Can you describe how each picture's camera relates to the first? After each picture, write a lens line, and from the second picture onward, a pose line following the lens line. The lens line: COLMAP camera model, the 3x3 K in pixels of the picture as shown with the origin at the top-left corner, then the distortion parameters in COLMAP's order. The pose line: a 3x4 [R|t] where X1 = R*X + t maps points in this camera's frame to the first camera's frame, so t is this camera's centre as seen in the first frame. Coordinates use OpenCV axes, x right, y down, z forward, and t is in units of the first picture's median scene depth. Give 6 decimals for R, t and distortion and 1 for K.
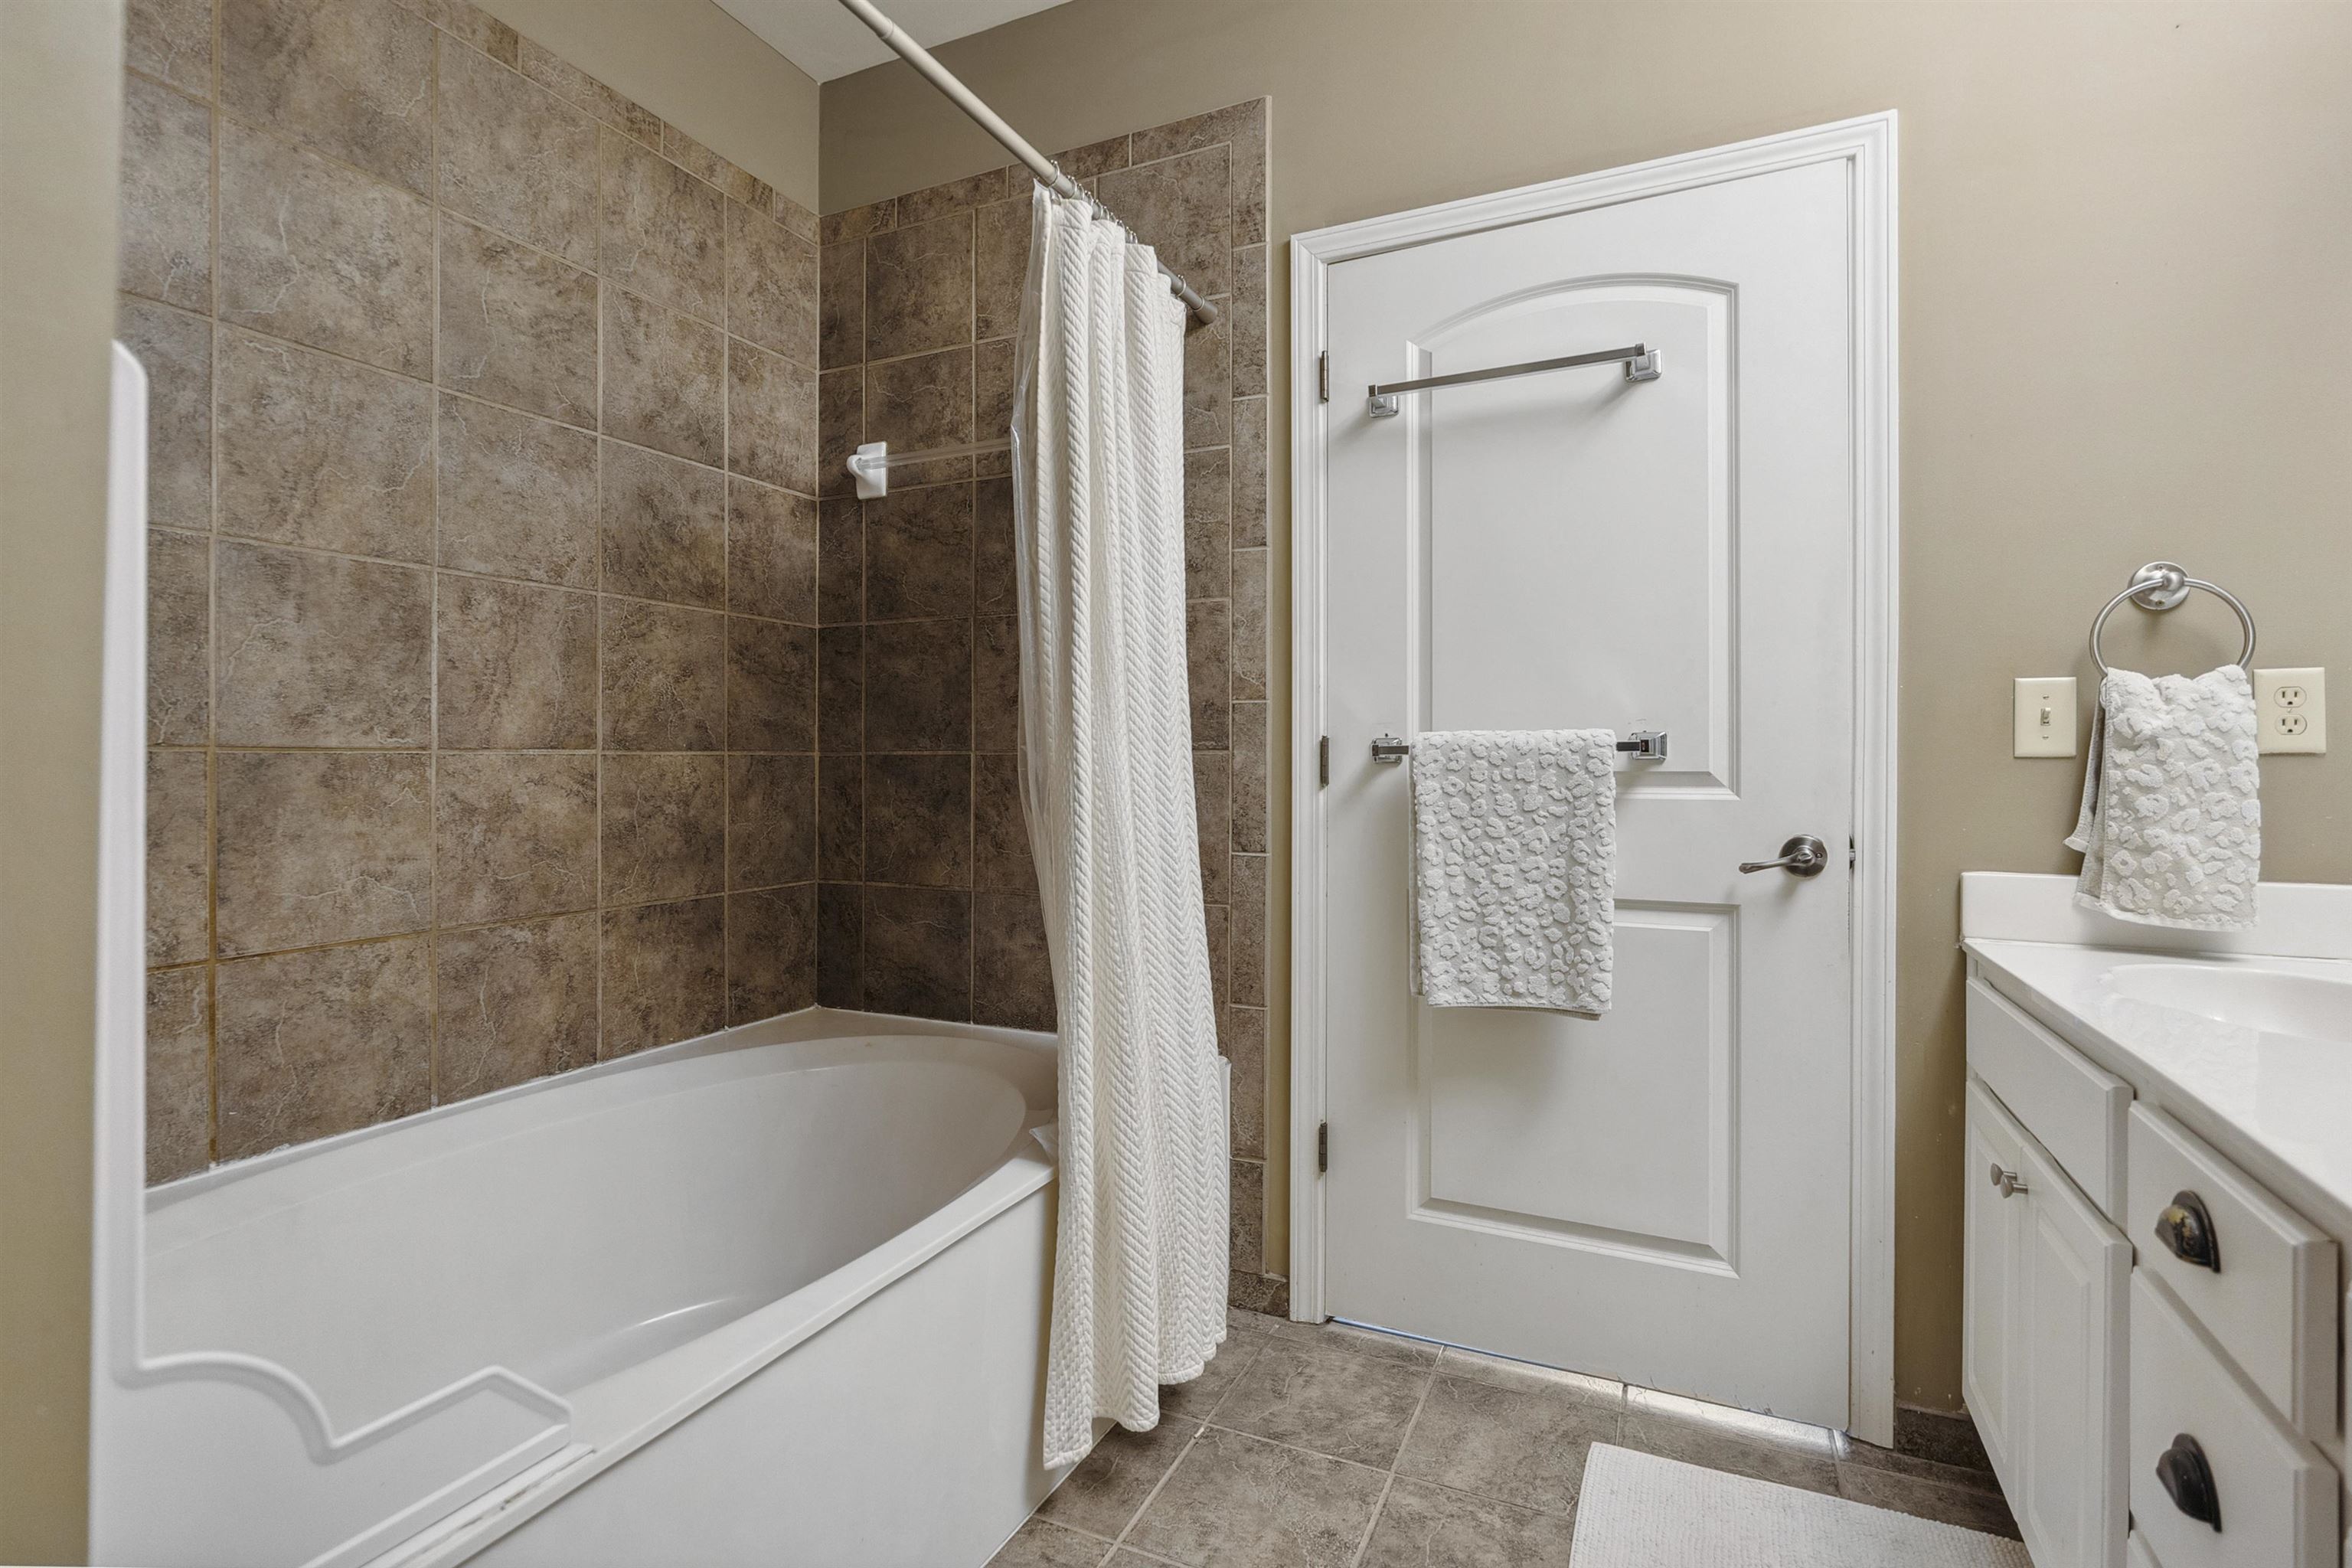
lens RADIAL K [[1110.0, 0, 1176.0], [0, 1110.0, 784.0], [0, 0, 1]] dist [0.000858, 0.000226]
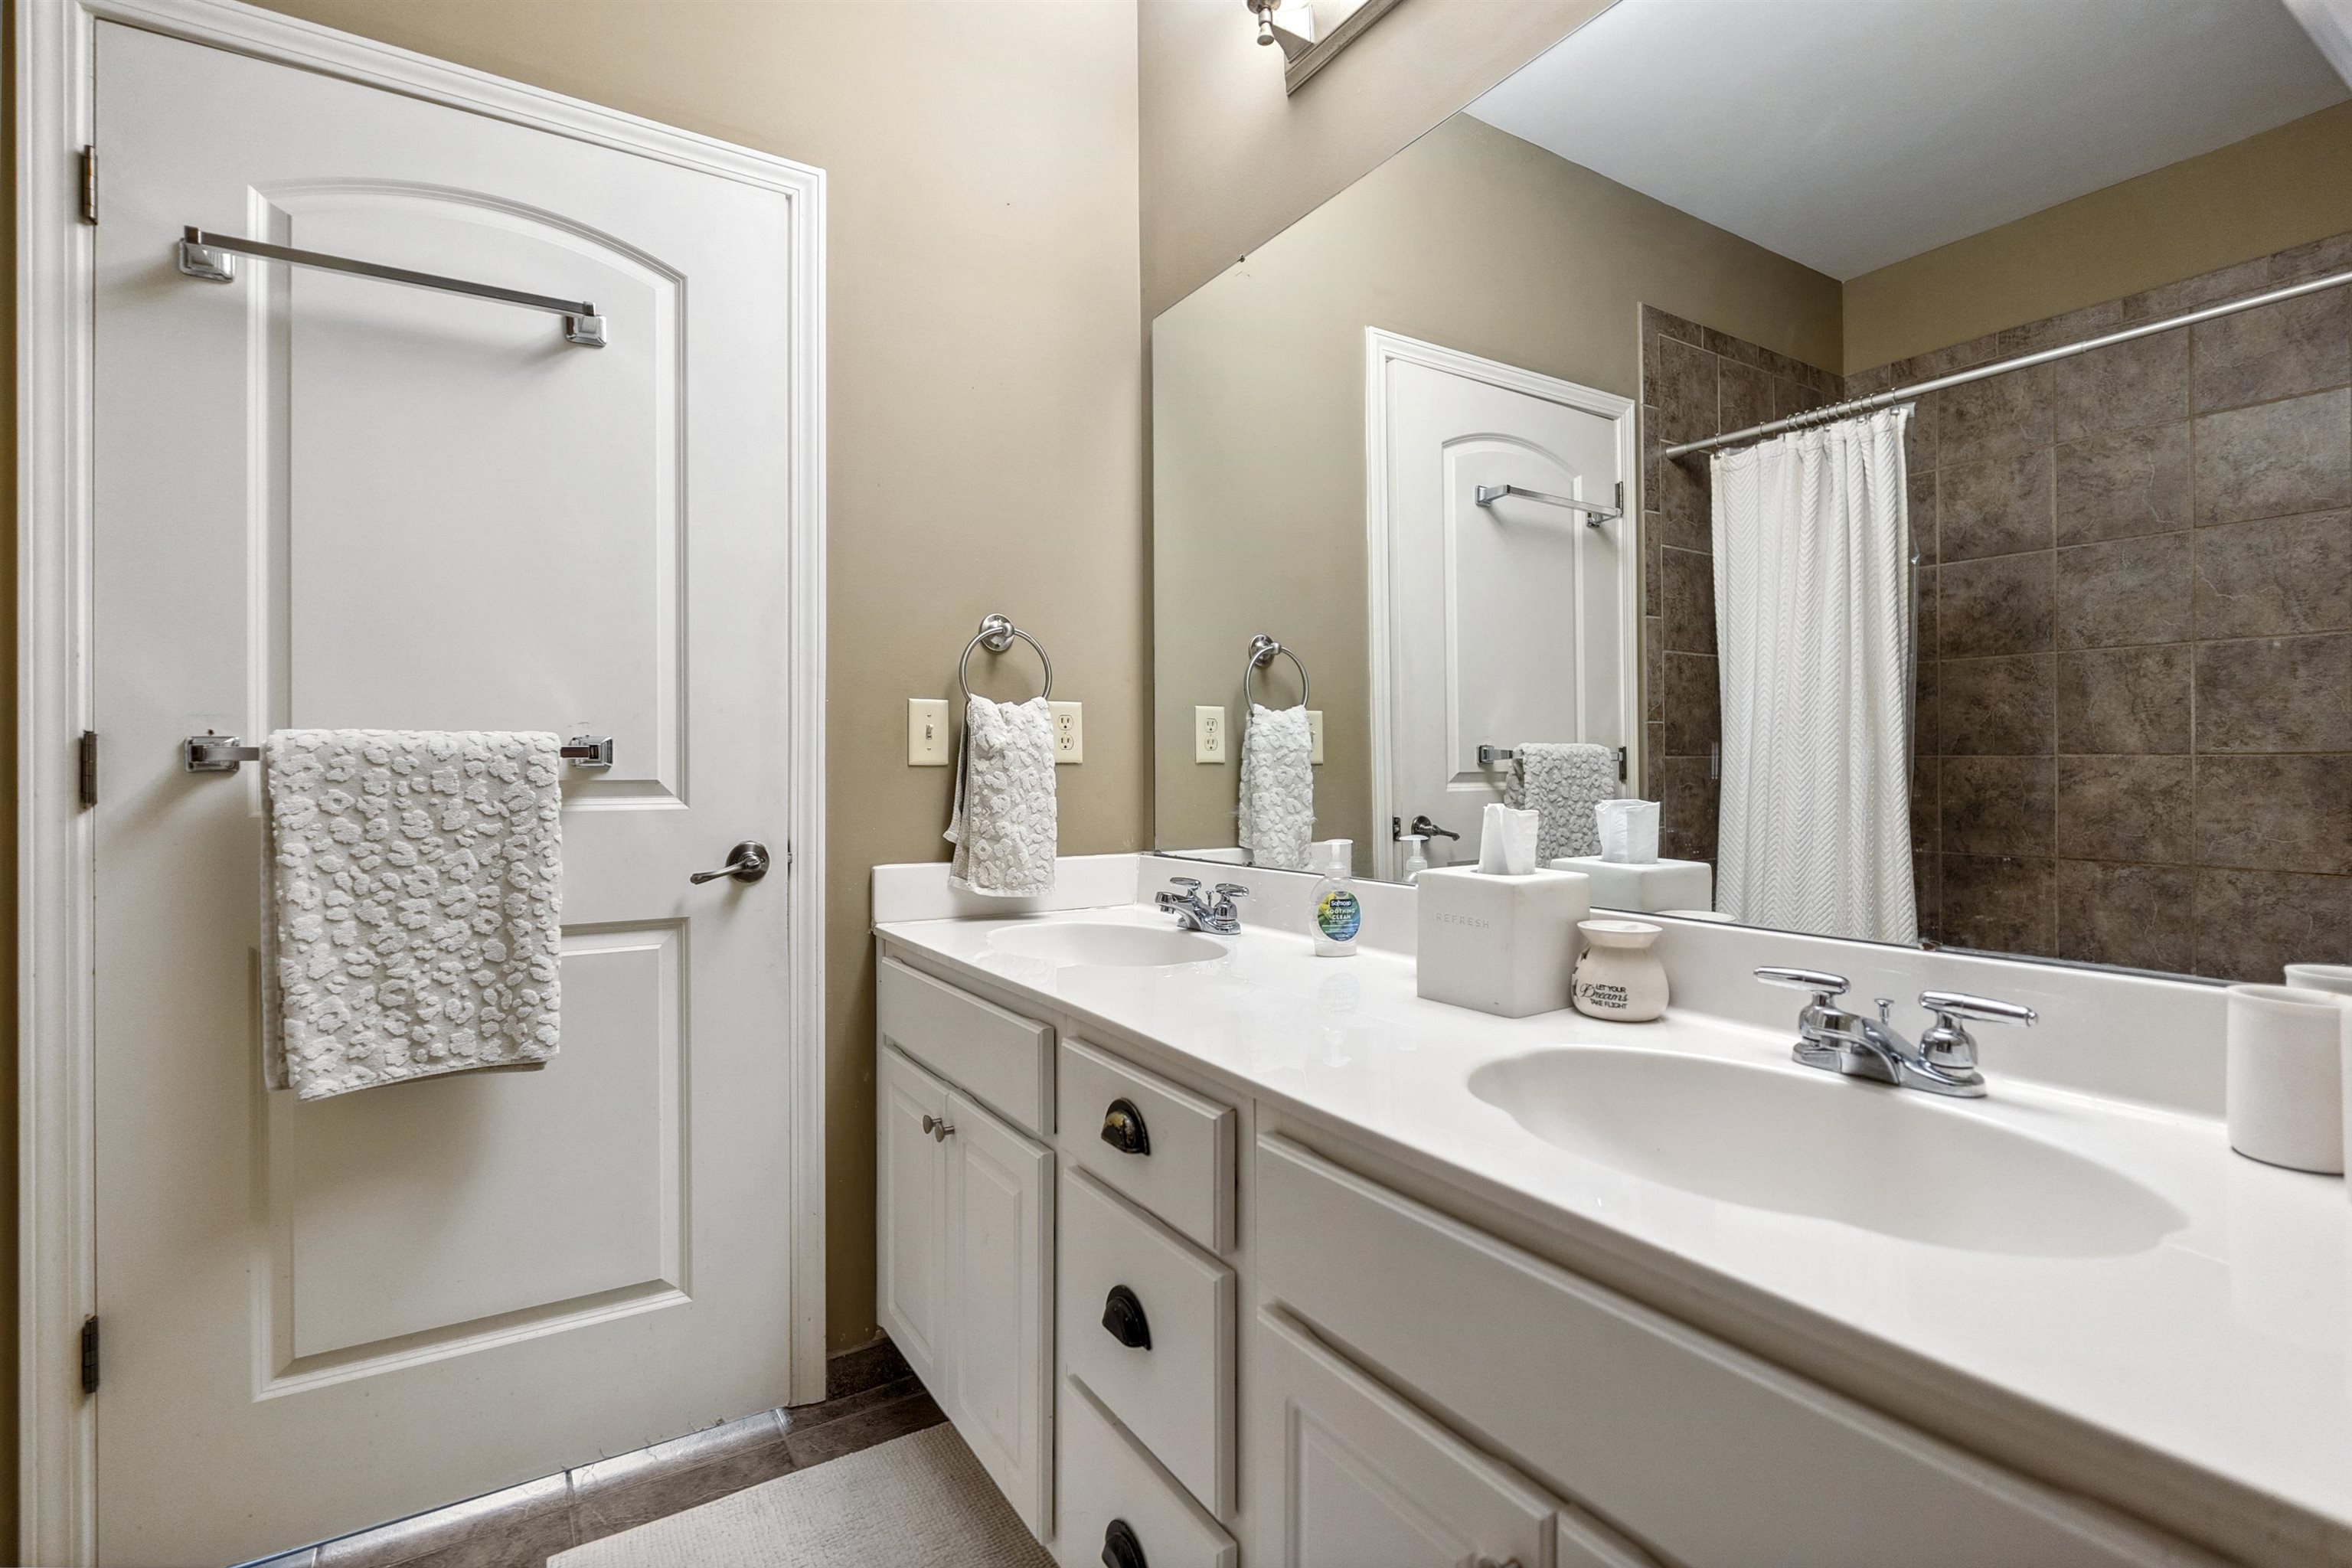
lens RADIAL K [[1102.0, 0, 1176.0], [0, 1102.0, 784.0], [0, 0, 1]] dist [-0.004858, -0.000519]
pose [[0.546892, -0.011580, 0.837123, -0.064107], [0.018059, 0.999835, 0.002034, -0.001670], [-0.837008, 0.014005, 0.547011, 0.116801]]
